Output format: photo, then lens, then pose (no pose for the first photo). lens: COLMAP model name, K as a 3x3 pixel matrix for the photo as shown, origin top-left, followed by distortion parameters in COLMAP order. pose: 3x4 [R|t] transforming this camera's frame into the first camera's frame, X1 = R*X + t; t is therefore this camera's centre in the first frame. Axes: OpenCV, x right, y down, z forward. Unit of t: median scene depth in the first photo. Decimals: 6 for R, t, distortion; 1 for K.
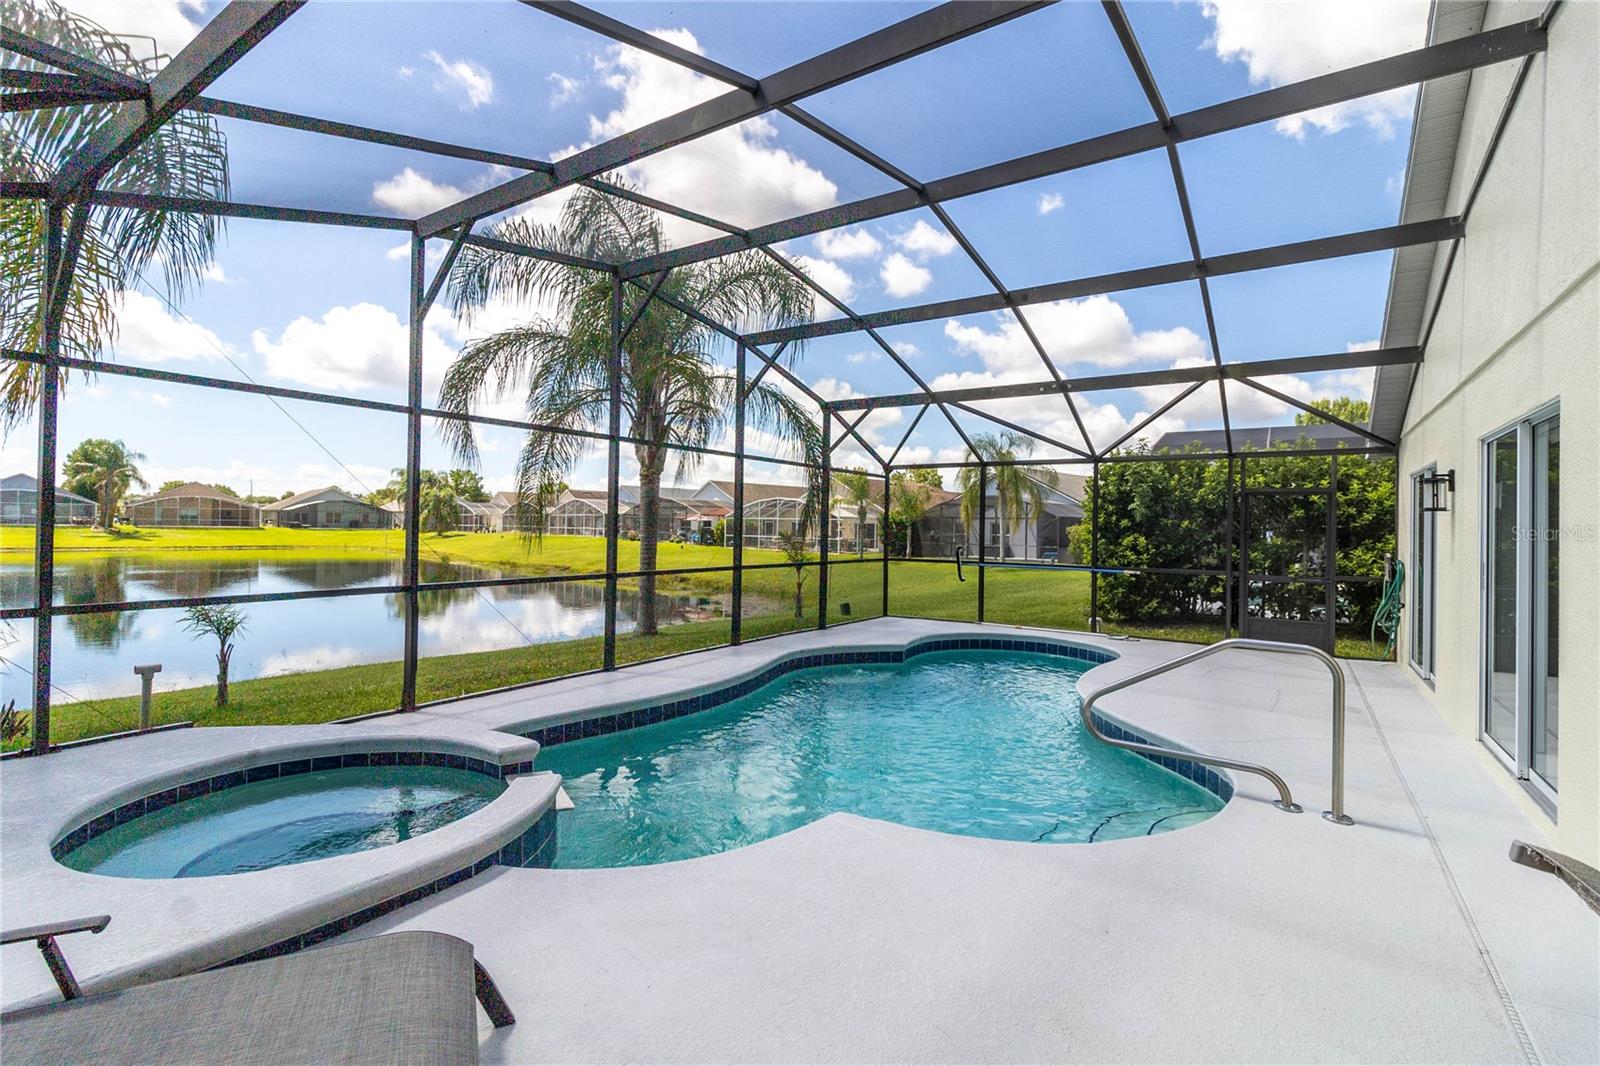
lens RADIAL K [[725.1, 0, 795.0], [0, 725.1, 519.8], [0, 0, 1]] dist [-0.000386, 0.000174]
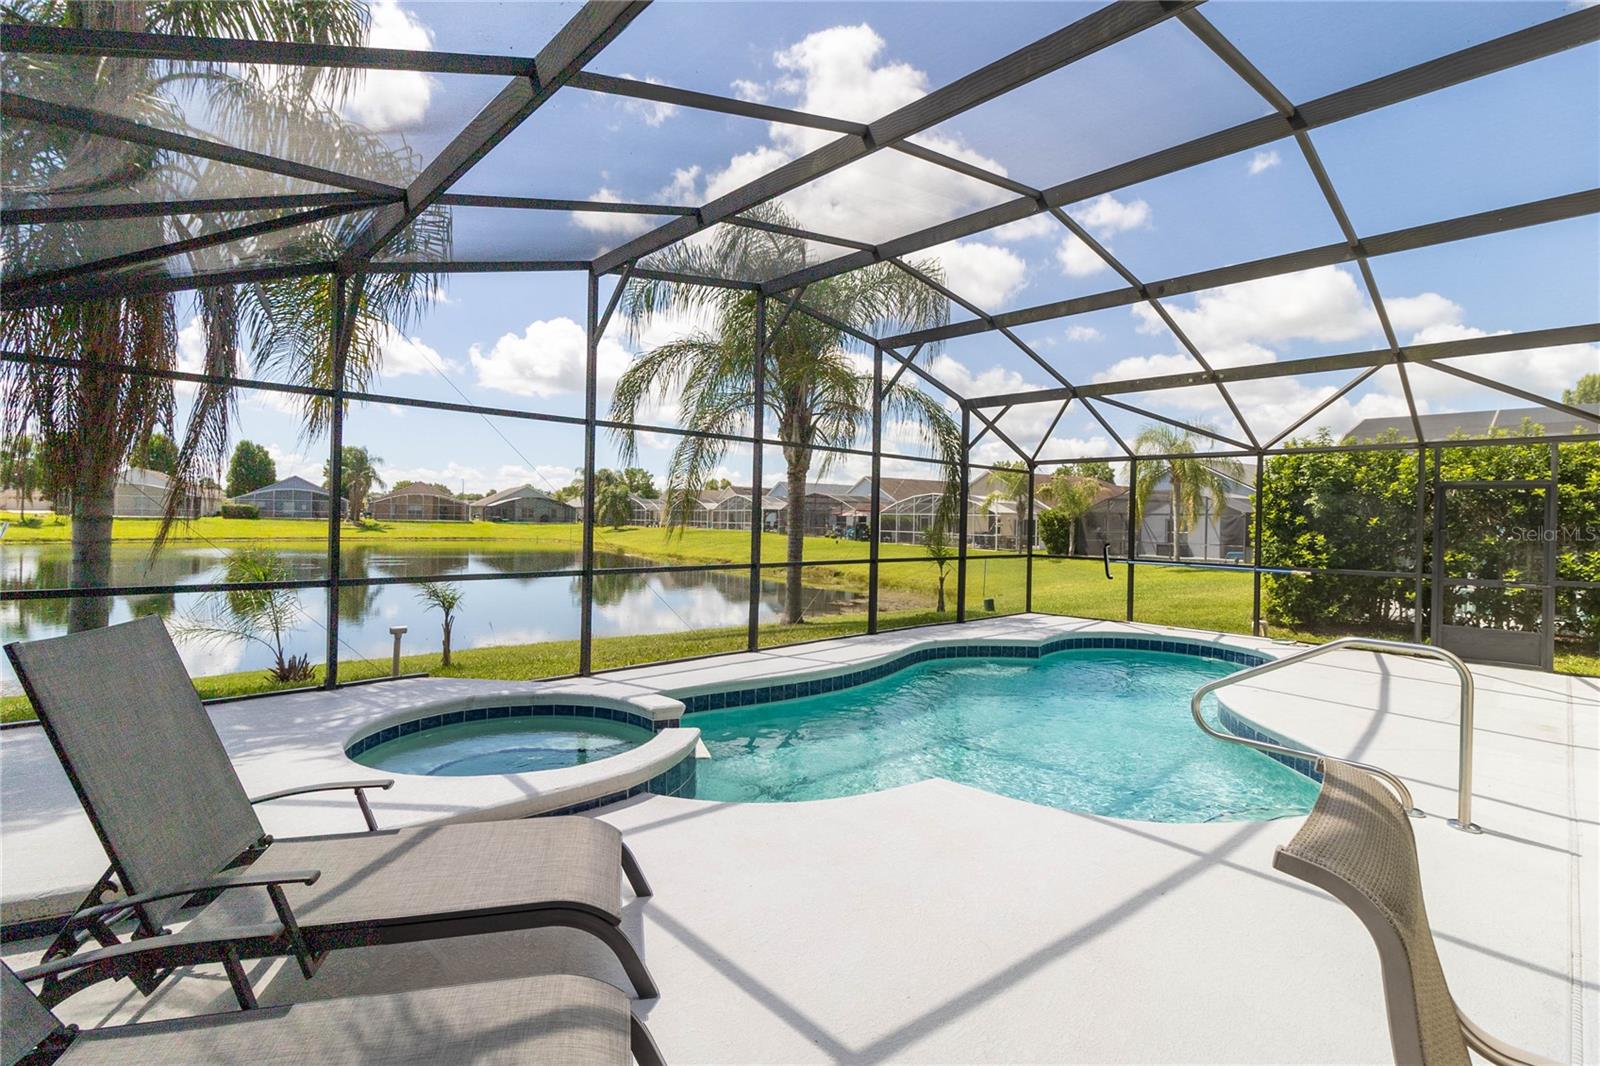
lens RADIAL K [[728.9, 0, 796.0], [0, 728.9, 514.6], [0, 0, 1]] dist [-0.000410, 0.000170]
pose [[0.977125, 0.002016, -0.212654, 0.027920], [-0.002258, 0.999997, -0.000897, 0.000198], [0.212652, 0.001357, 0.977127, -0.044478]]
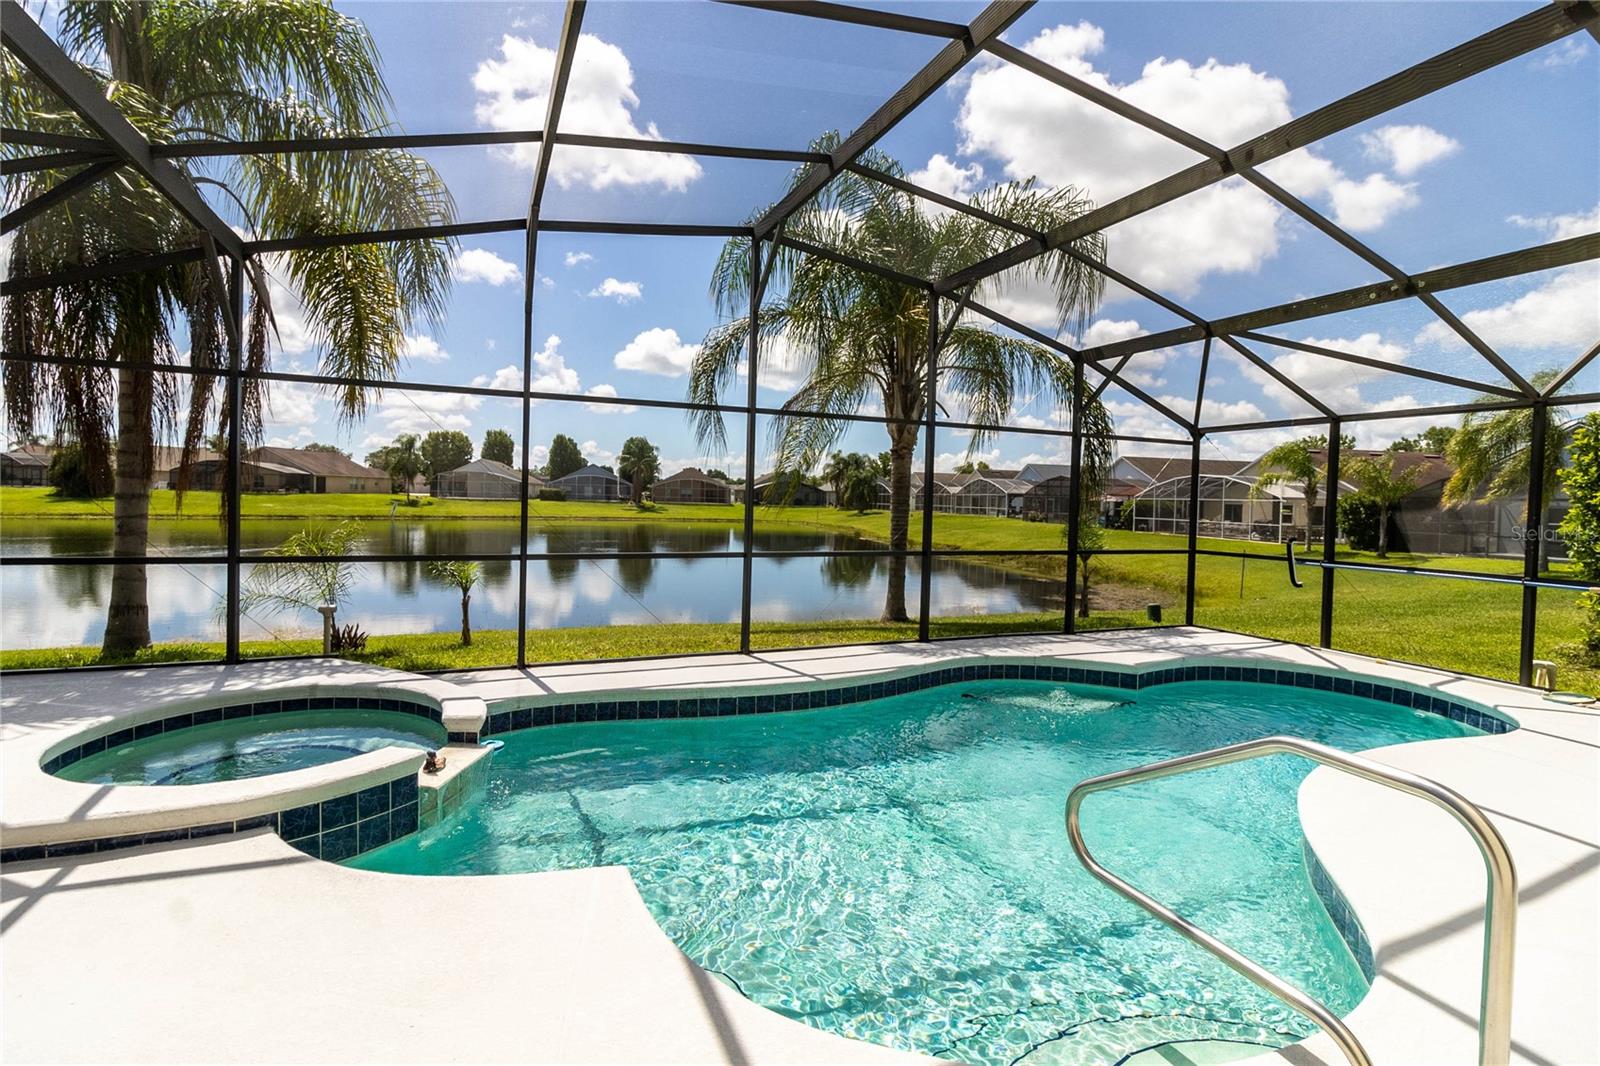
lens RADIAL K [[730.3, 0, 794.2], [0, 730.3, 498.4], [0, 0, 1]] dist [-0.002736, -0.000350]
pose [[0.840982, 0.005468, -0.541036, 0.207184], [-0.006475, 0.999979, 0.000040, 0.001189], [0.541025, 0.003470, 0.840999, 0.143444]]
